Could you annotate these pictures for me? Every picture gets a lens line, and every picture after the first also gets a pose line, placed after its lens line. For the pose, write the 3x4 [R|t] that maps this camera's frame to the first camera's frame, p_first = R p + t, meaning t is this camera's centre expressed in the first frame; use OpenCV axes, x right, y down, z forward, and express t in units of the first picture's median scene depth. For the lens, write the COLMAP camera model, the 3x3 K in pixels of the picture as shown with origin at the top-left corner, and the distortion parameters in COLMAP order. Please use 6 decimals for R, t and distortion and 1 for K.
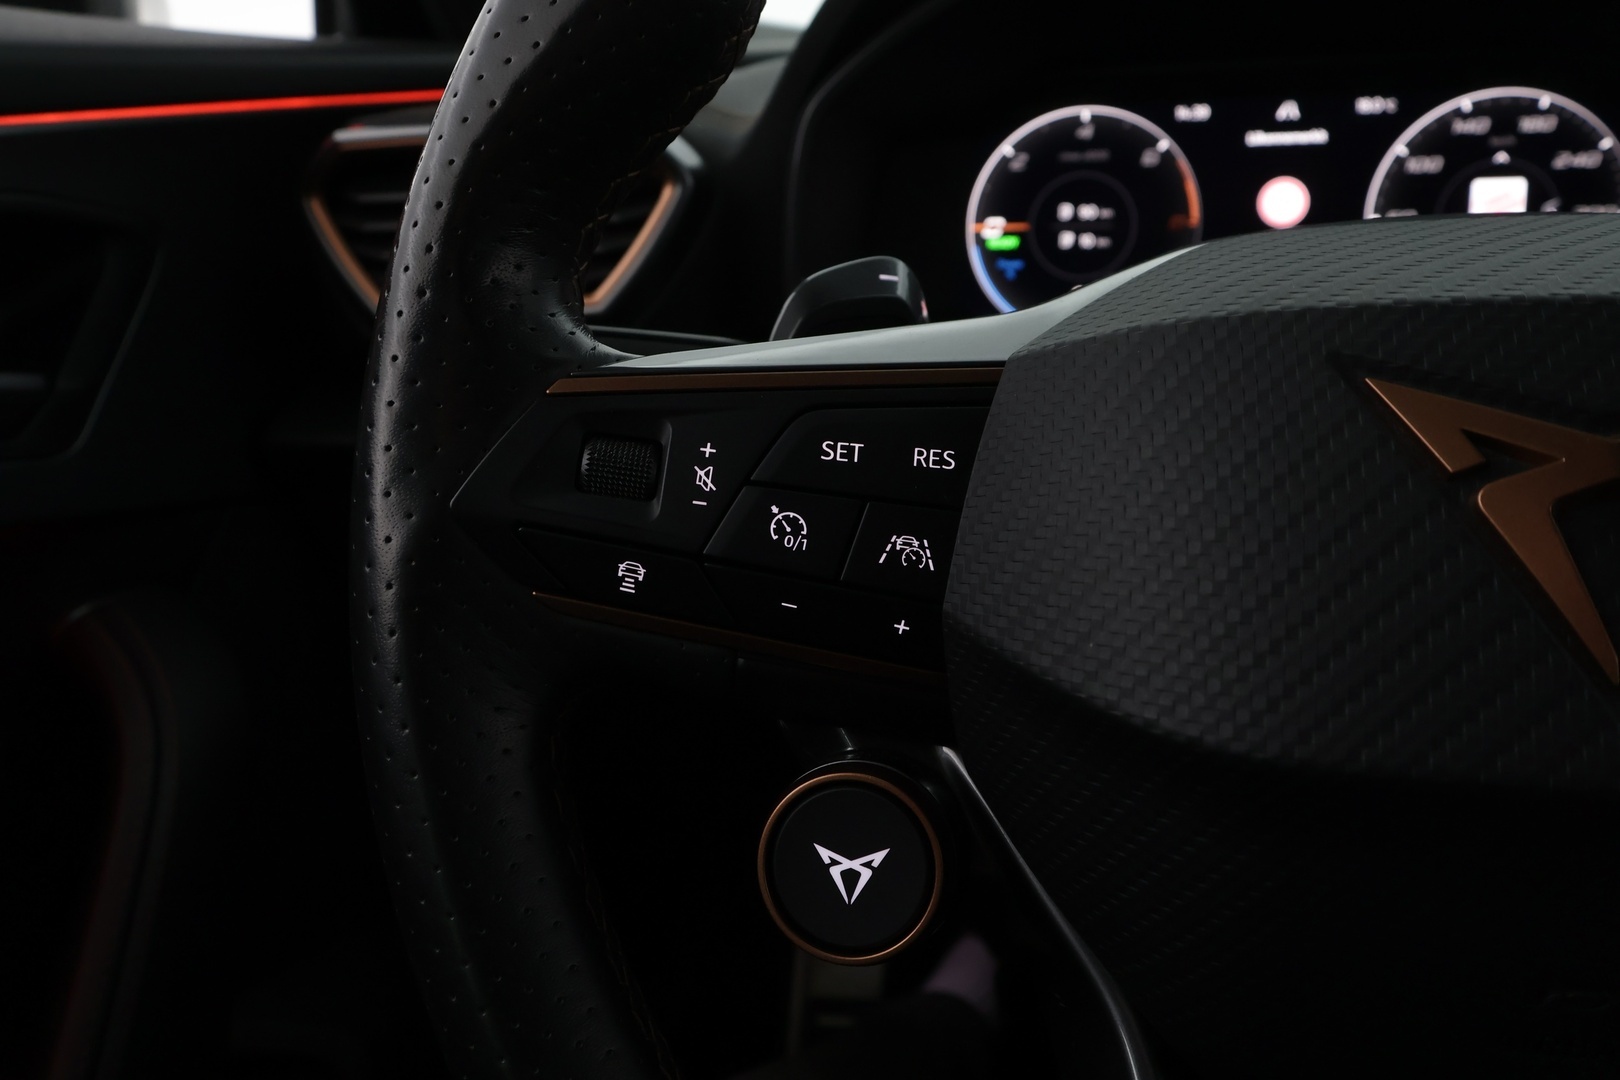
lens RADIAL K [[1341.8, 0, 812.5], [0, 1341.8, 534.8], [0, 0, 1]] dist [0.015934, -0.016696]
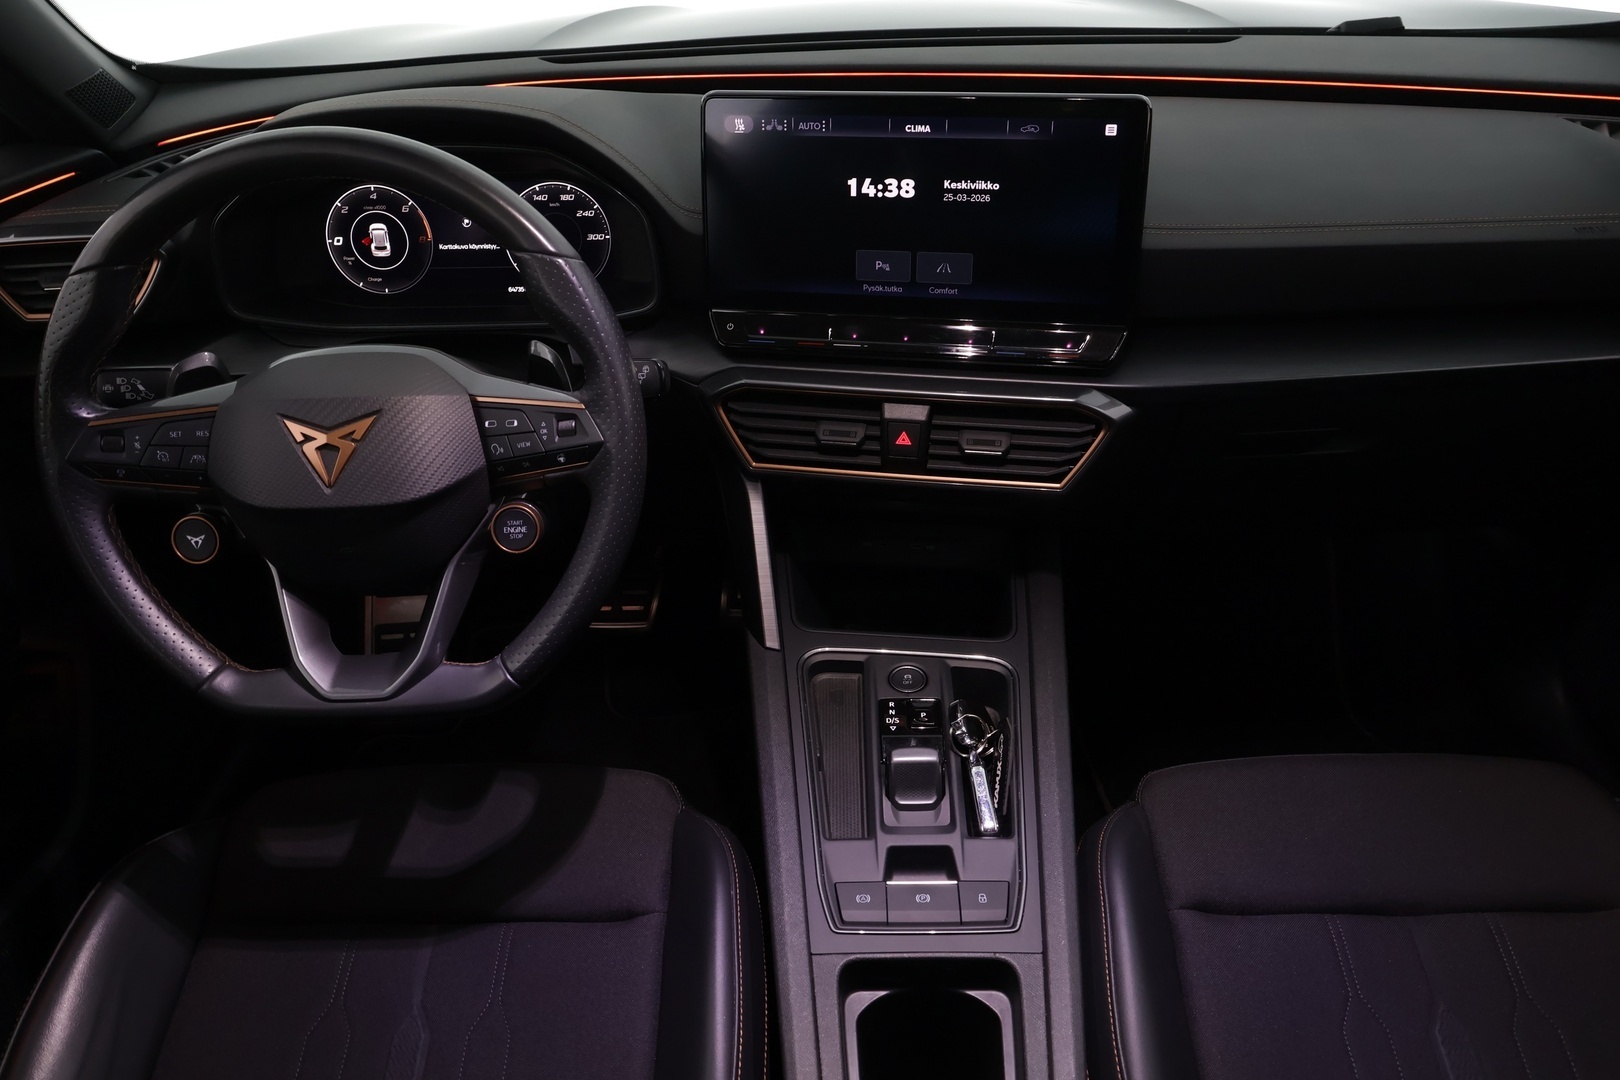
lens RADIAL K [[1341.8, 0, 803.3], [0, 1341.8, 539.6], [0, 0, 1]] dist [0.015934, -0.016696]
pose [[0.978389, -0.089002, 0.186636, 0.455580], [0.043158, 0.970641, 0.236628, -0.265282], [-0.202217, -0.223459, 0.953506, -1.390004]]
